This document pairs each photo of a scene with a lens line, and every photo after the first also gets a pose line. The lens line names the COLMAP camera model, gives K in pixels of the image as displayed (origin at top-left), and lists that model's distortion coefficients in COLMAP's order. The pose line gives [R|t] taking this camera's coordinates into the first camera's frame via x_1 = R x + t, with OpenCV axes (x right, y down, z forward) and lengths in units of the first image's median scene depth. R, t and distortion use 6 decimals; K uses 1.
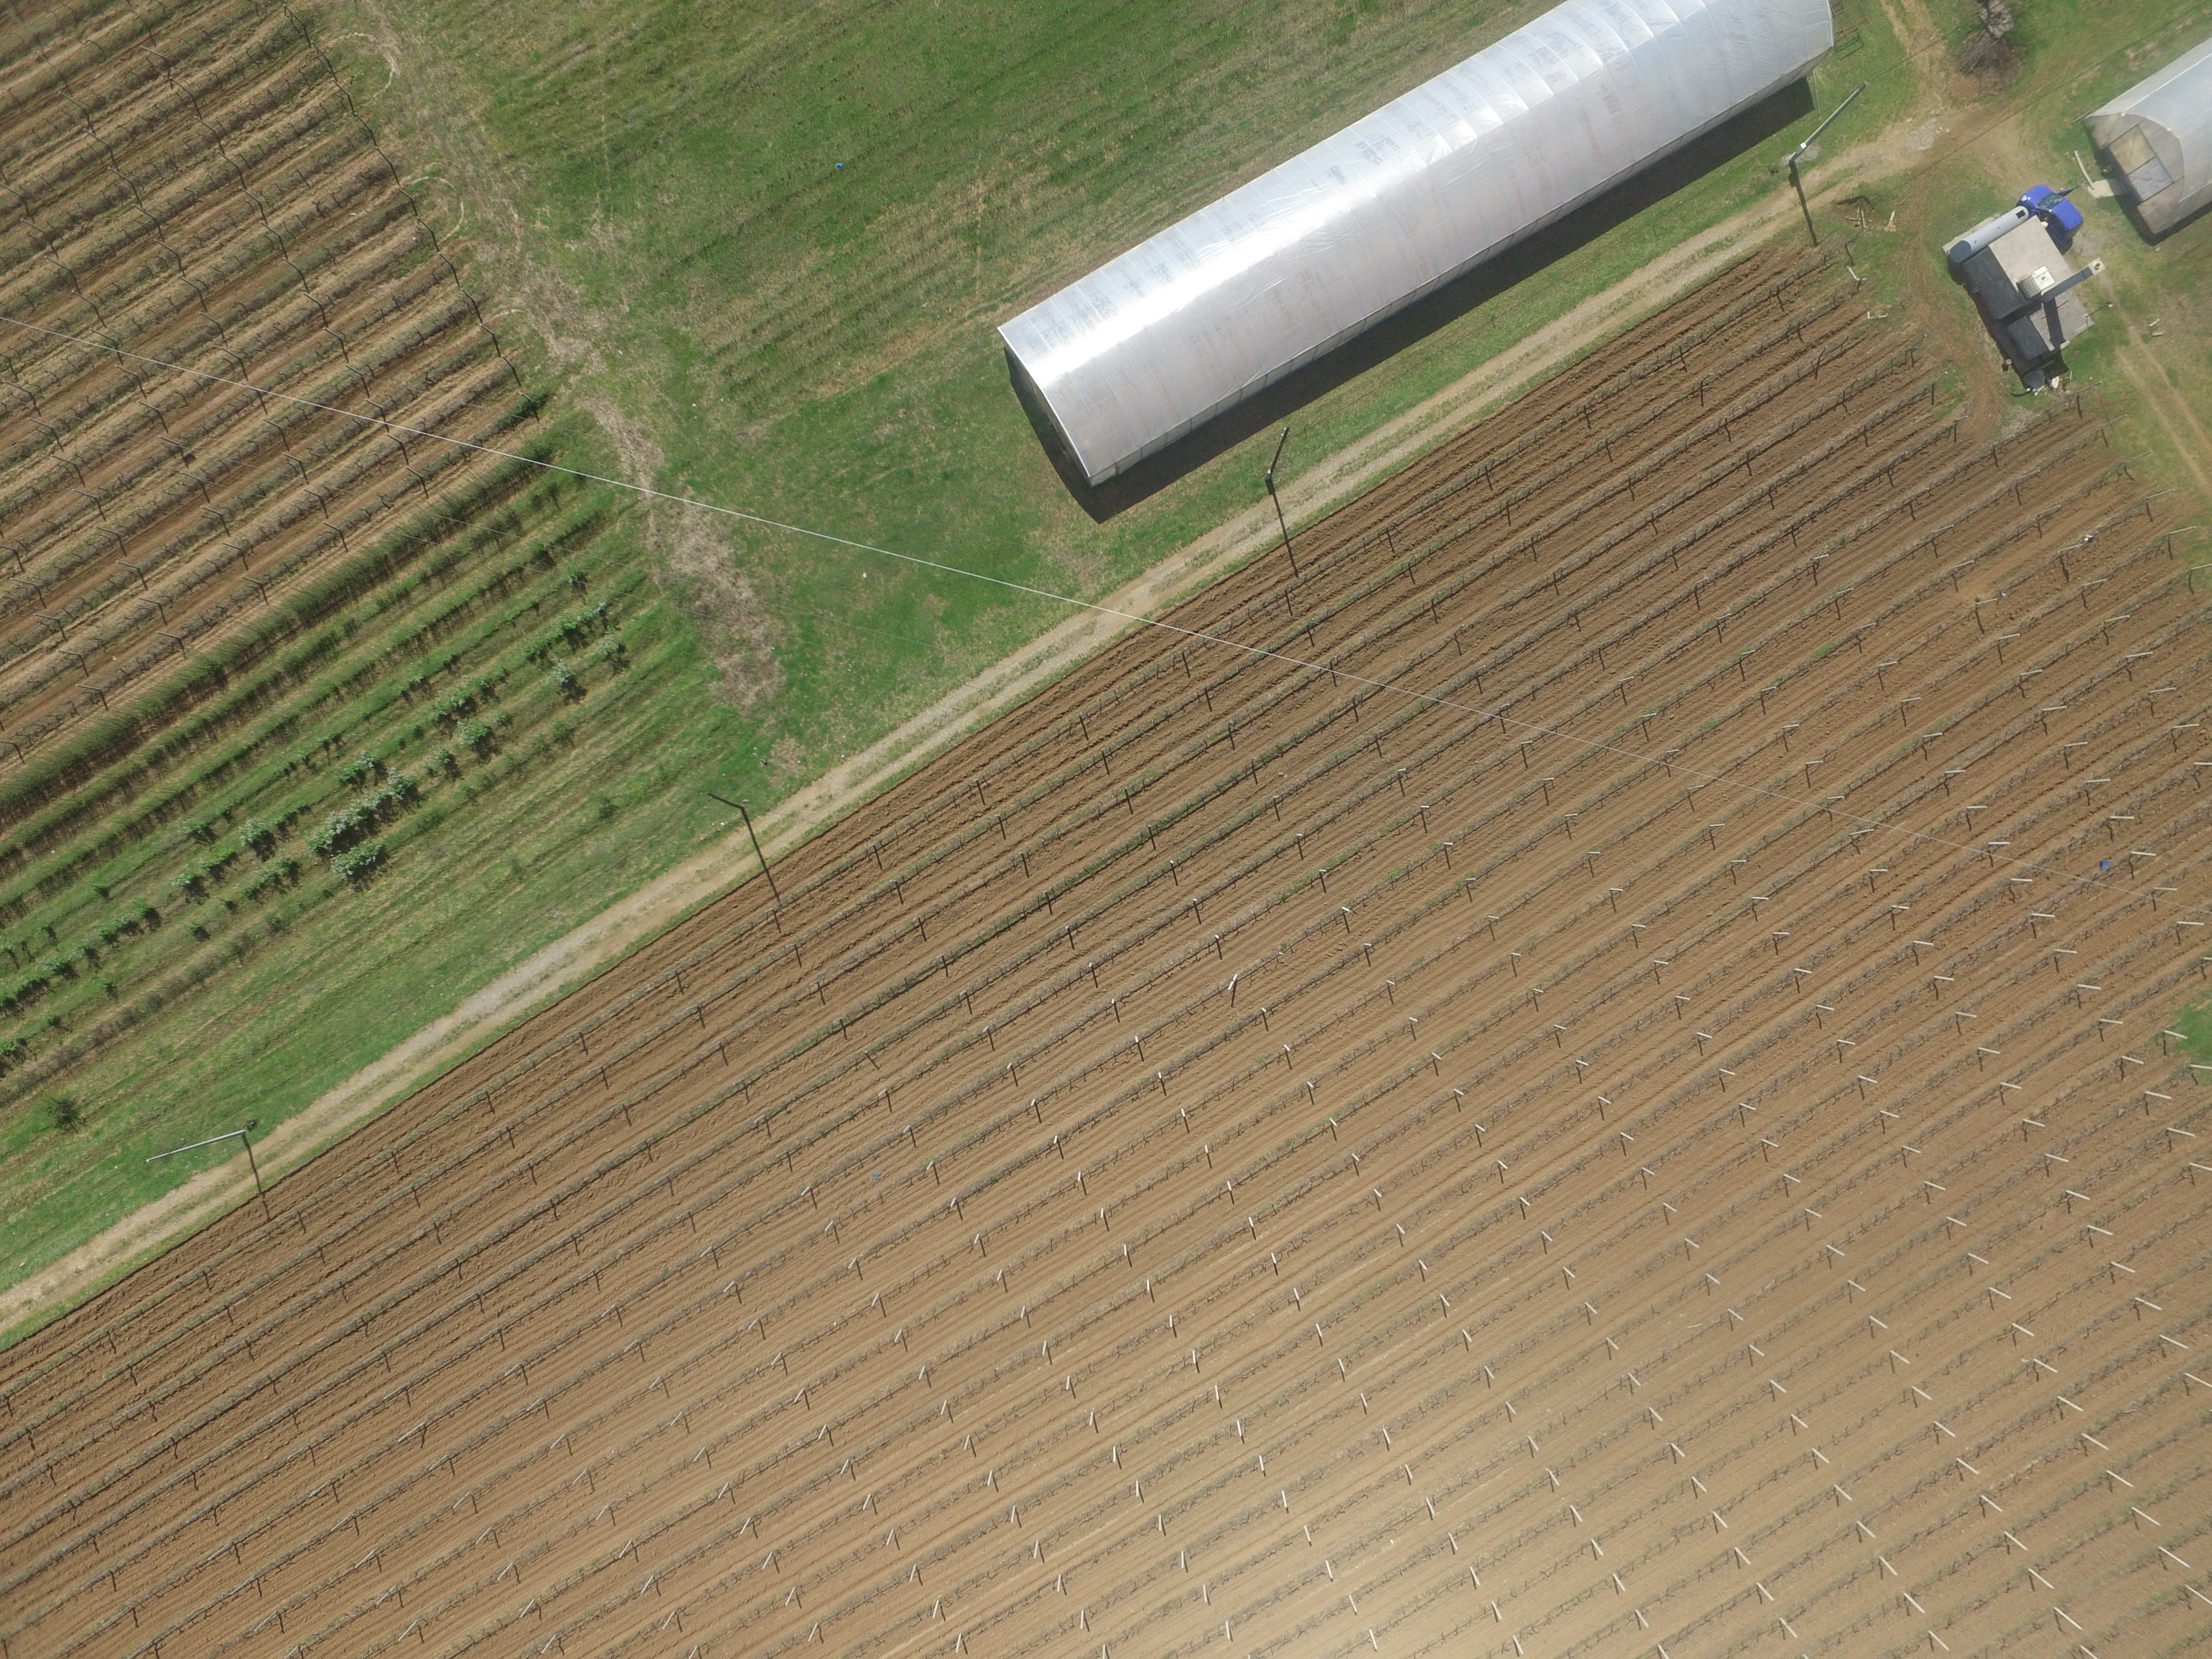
lens RADIAL K [[1587.4, 0, 1105.8], [0, 1587.4, 838.7], [0, 0, 1]] dist [-0.150891, 0.225339]
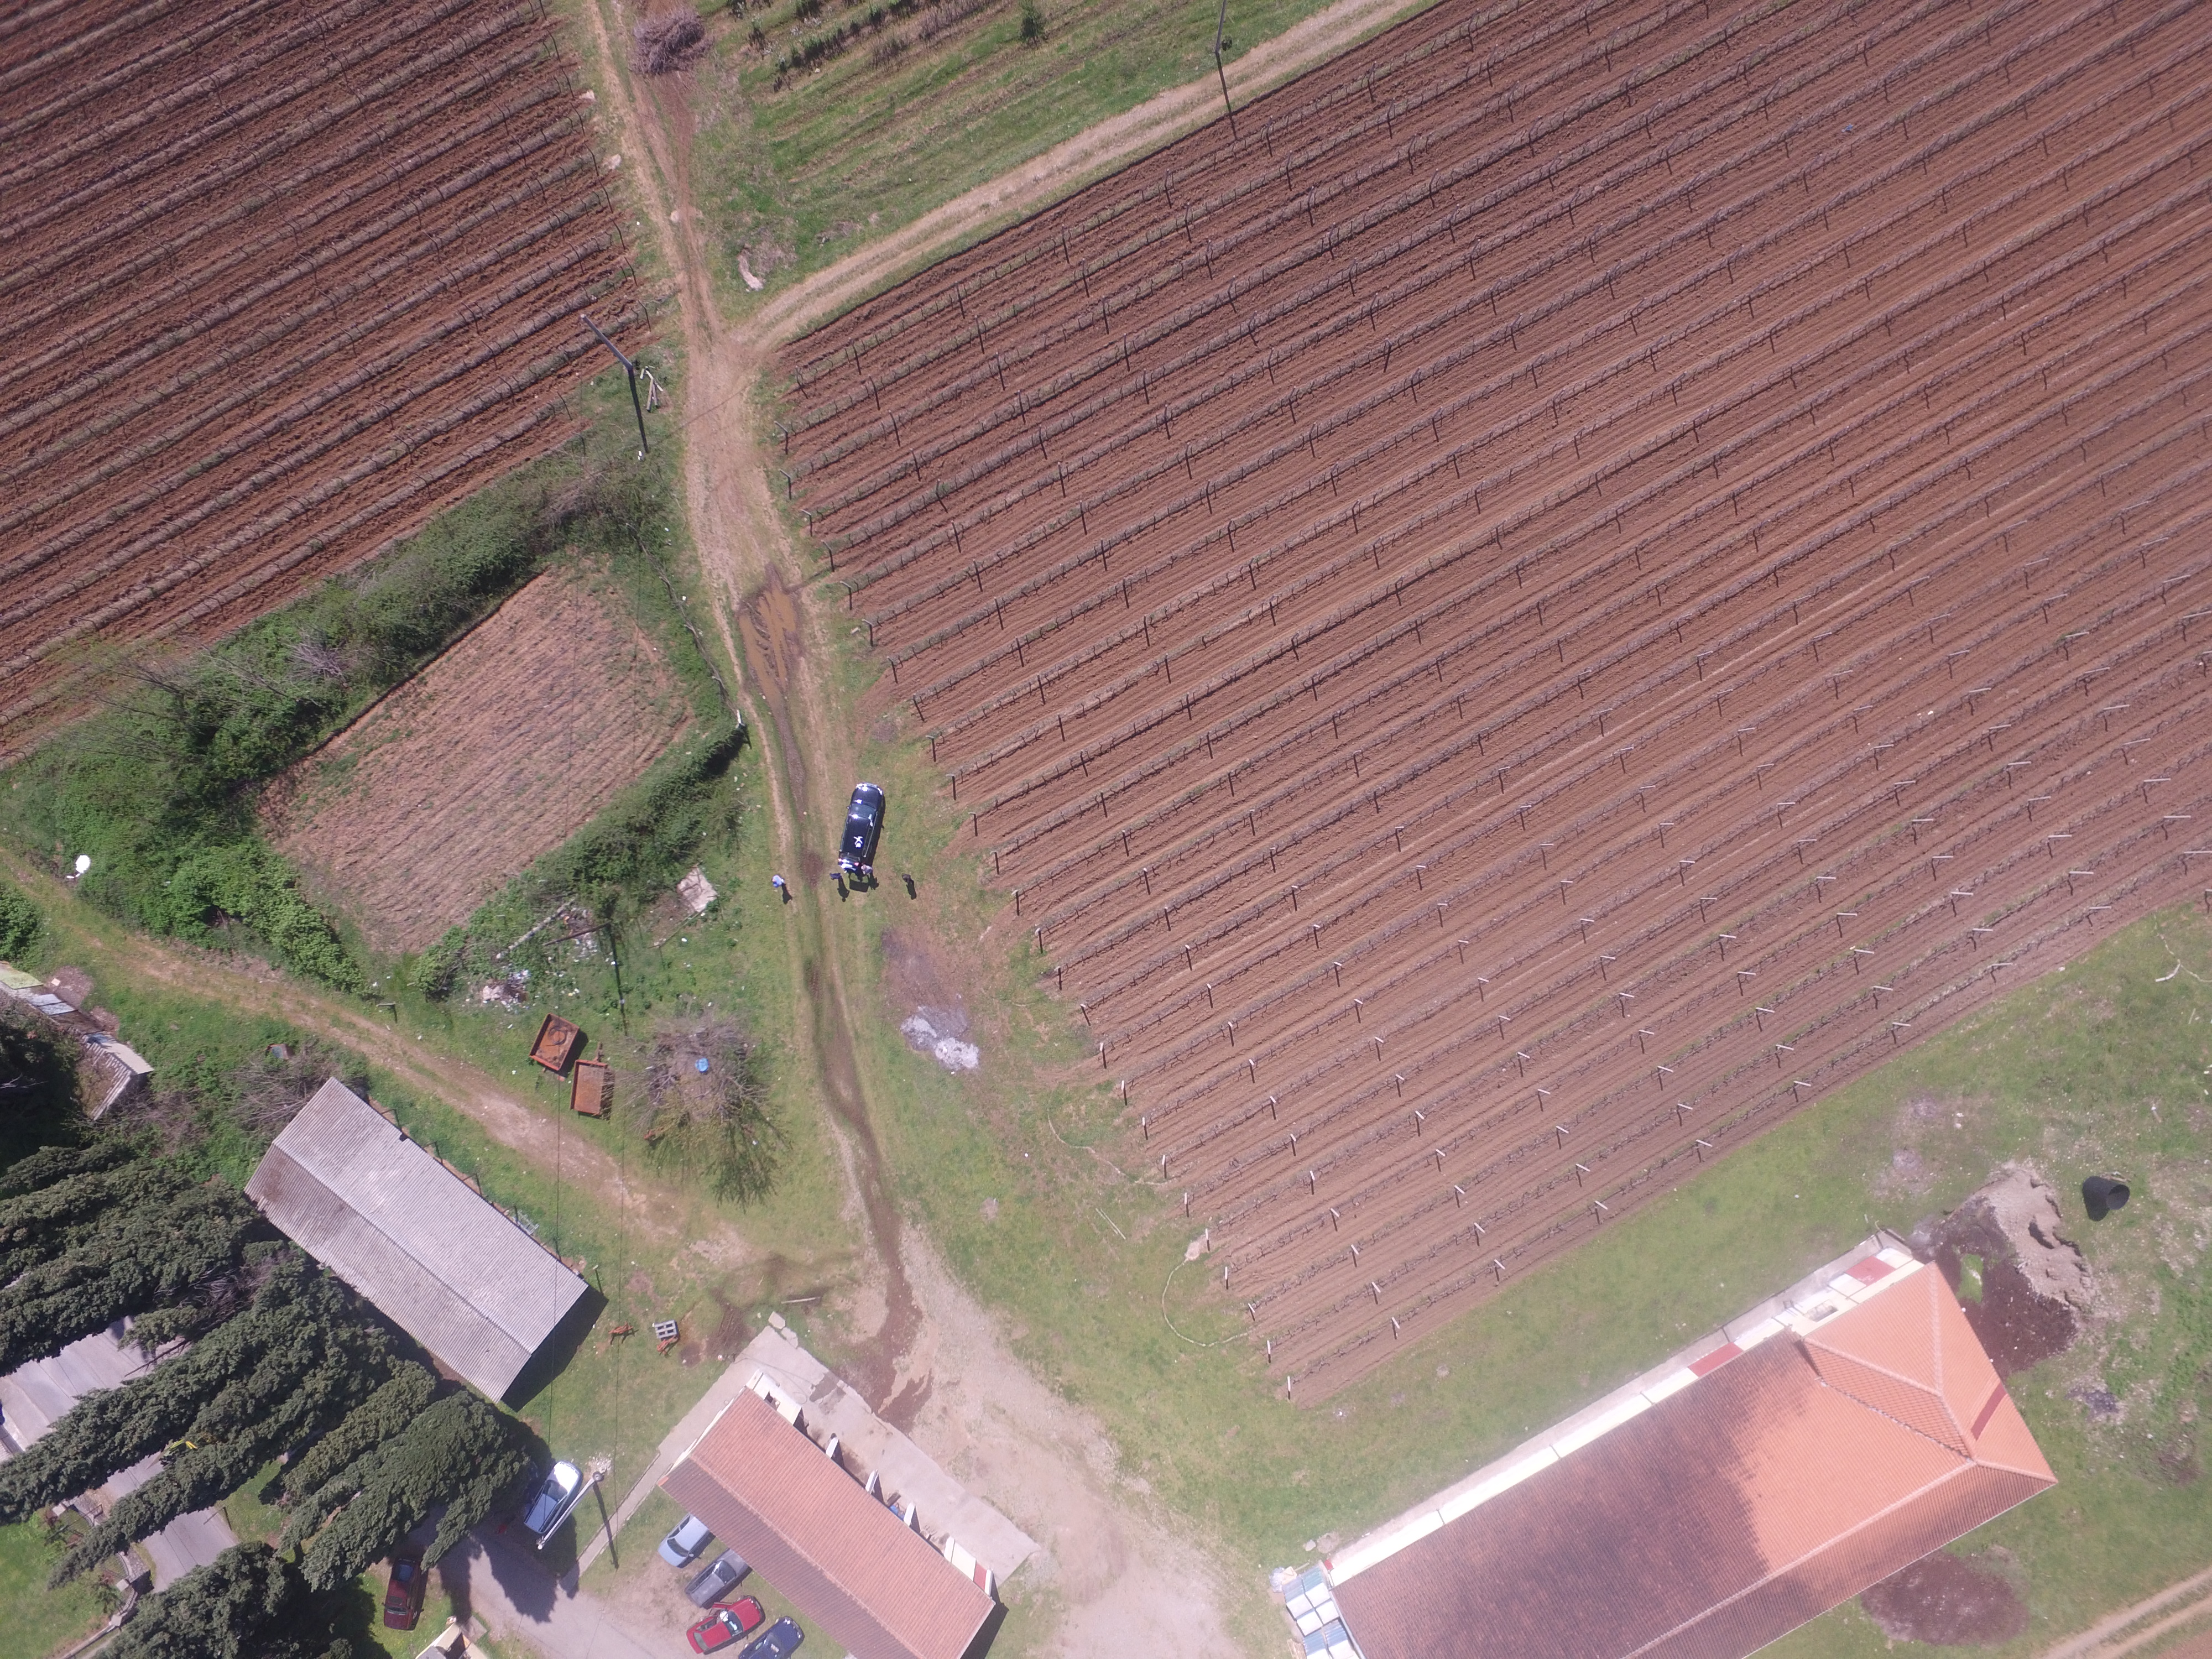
lens RADIAL K [[1587.4, 0, 1105.8], [0, 1587.4, 838.7], [0, 0, 1]] dist [-0.150891, 0.225339]
pose [[0.993903, 0.055114, 0.095497, -0.703370], [-0.048599, 0.996414, -0.069259, 0.773565], [-0.098972, 0.064196, 0.993017, 0.054308]]
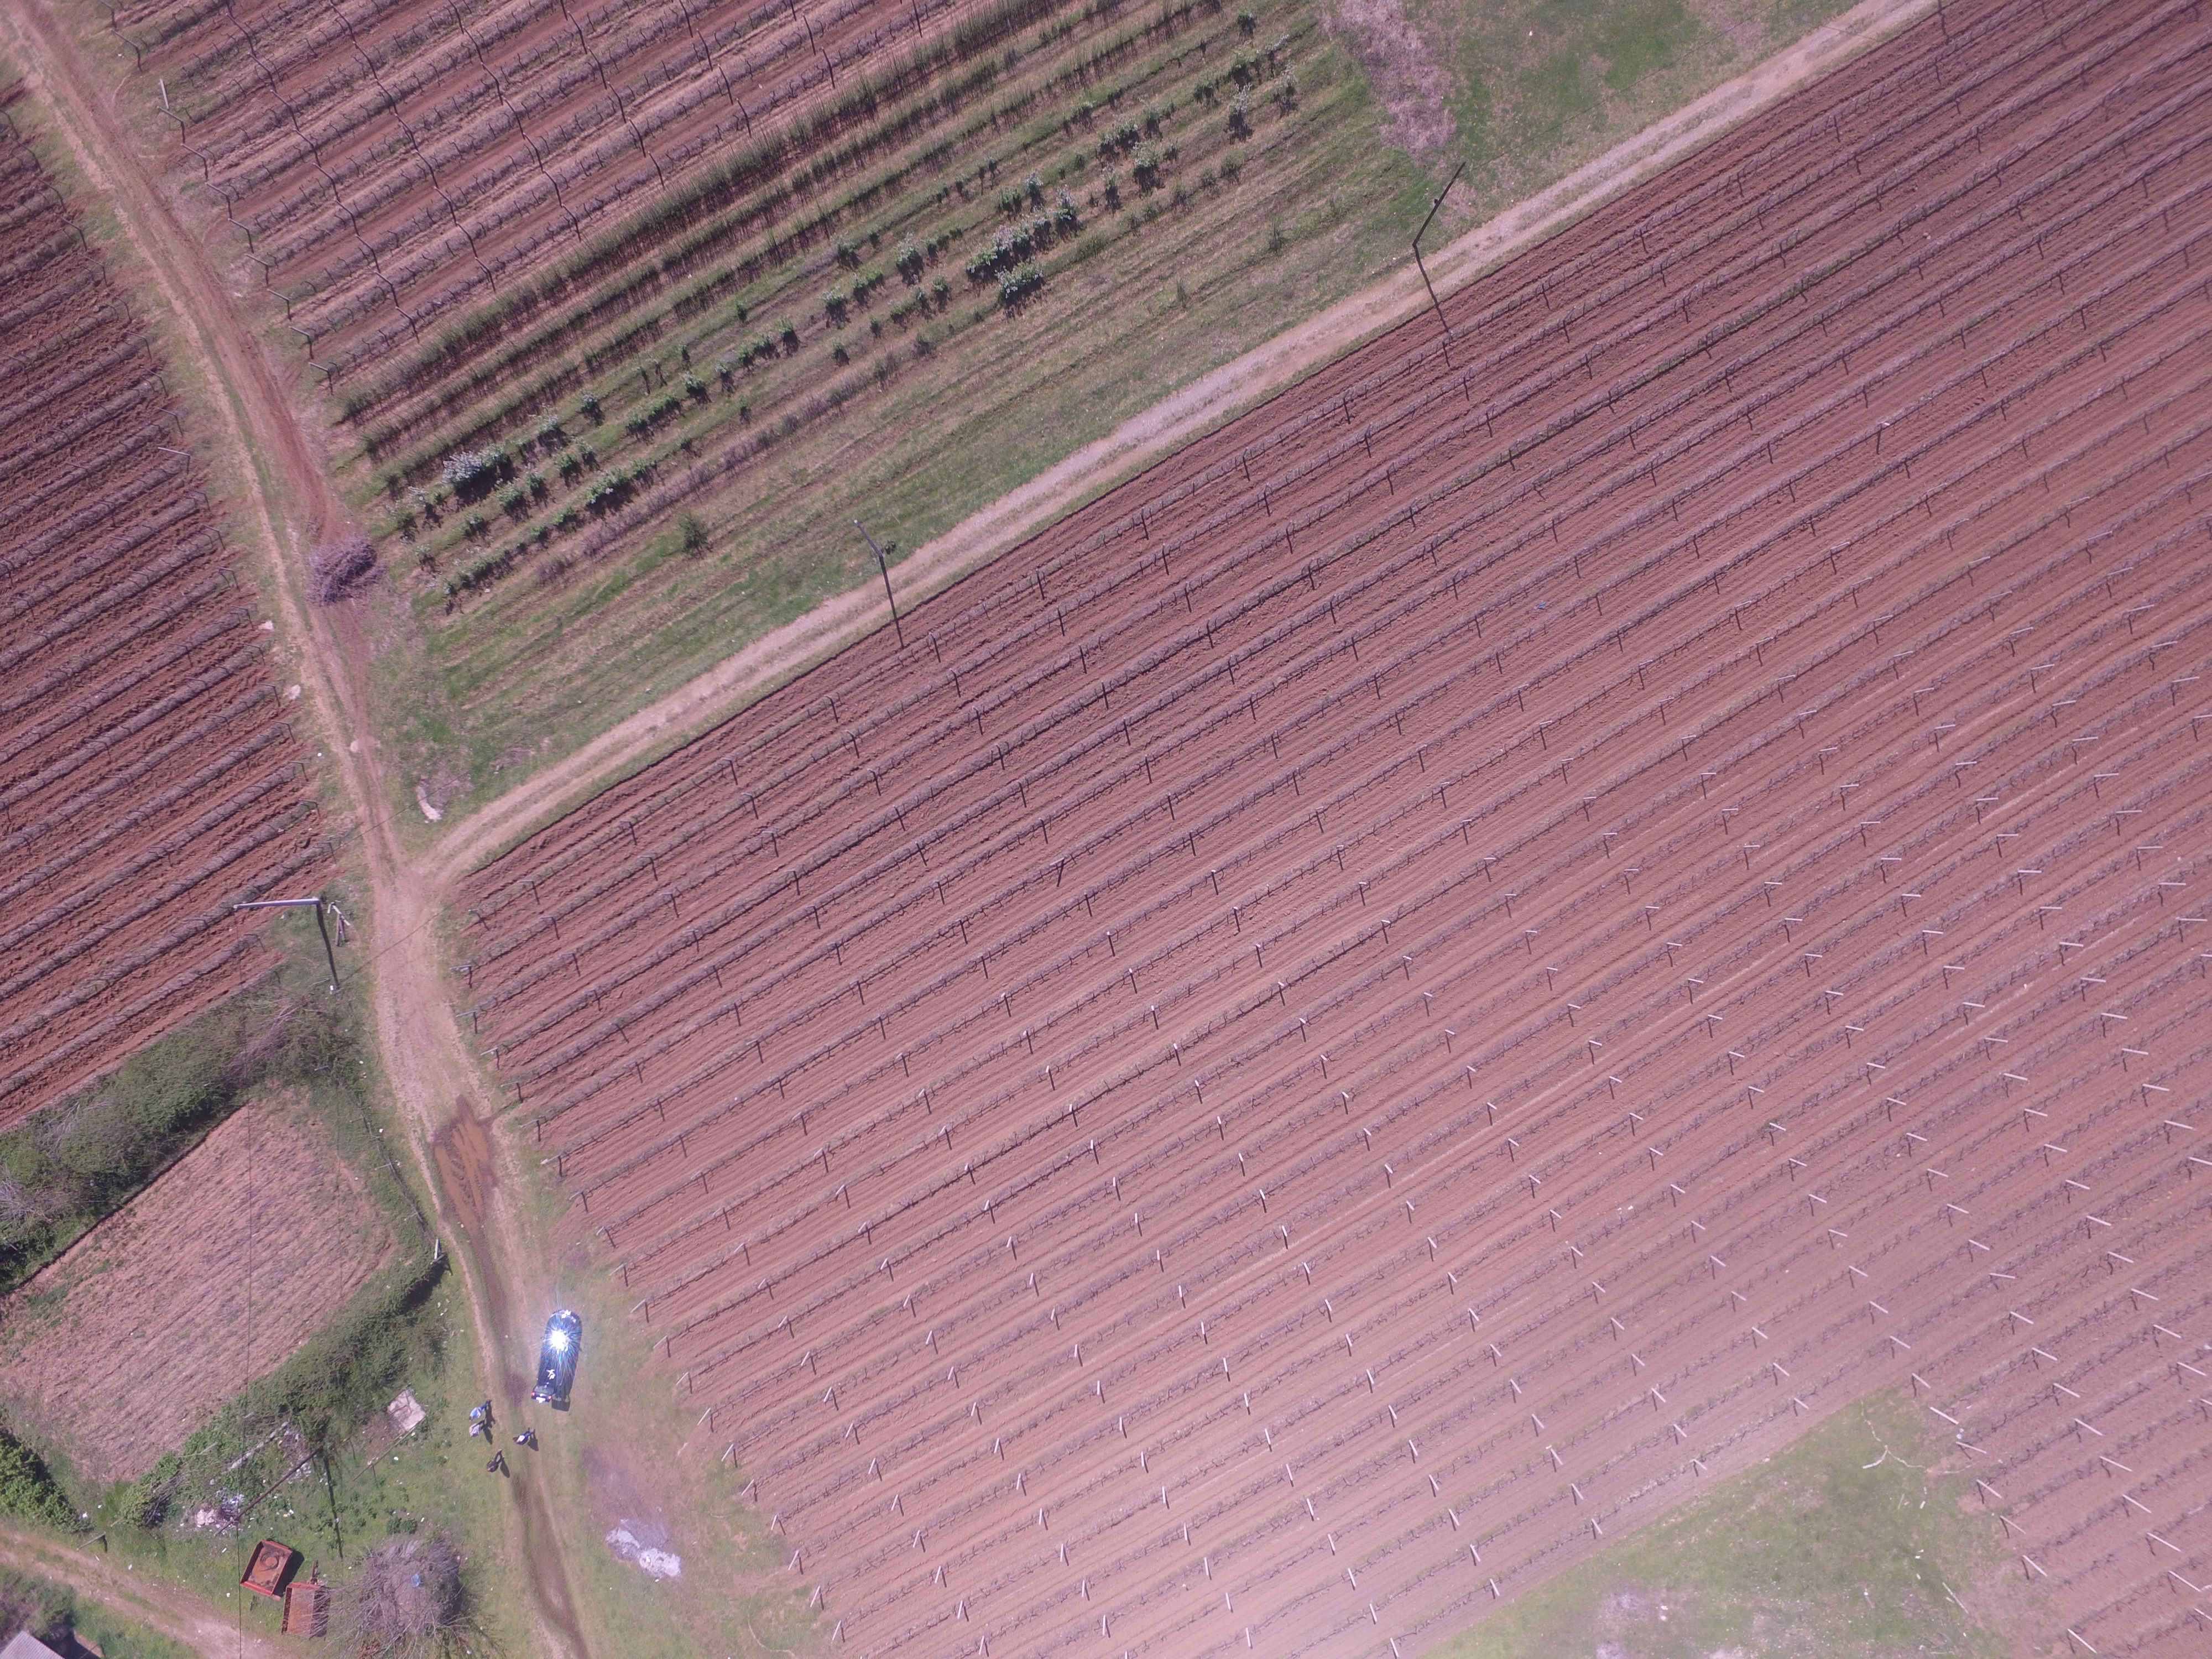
lens RADIAL K [[1587.4, 0, 1105.8], [0, 1587.4, 838.7], [0, 0, 1]] dist [-0.150891, 0.225339]
pose [[0.998122, 0.025042, 0.055898, -0.473232], [-0.023216, 0.999183, -0.033093, 0.400379], [-0.056681, 0.031733, 0.997888, 0.016315]]
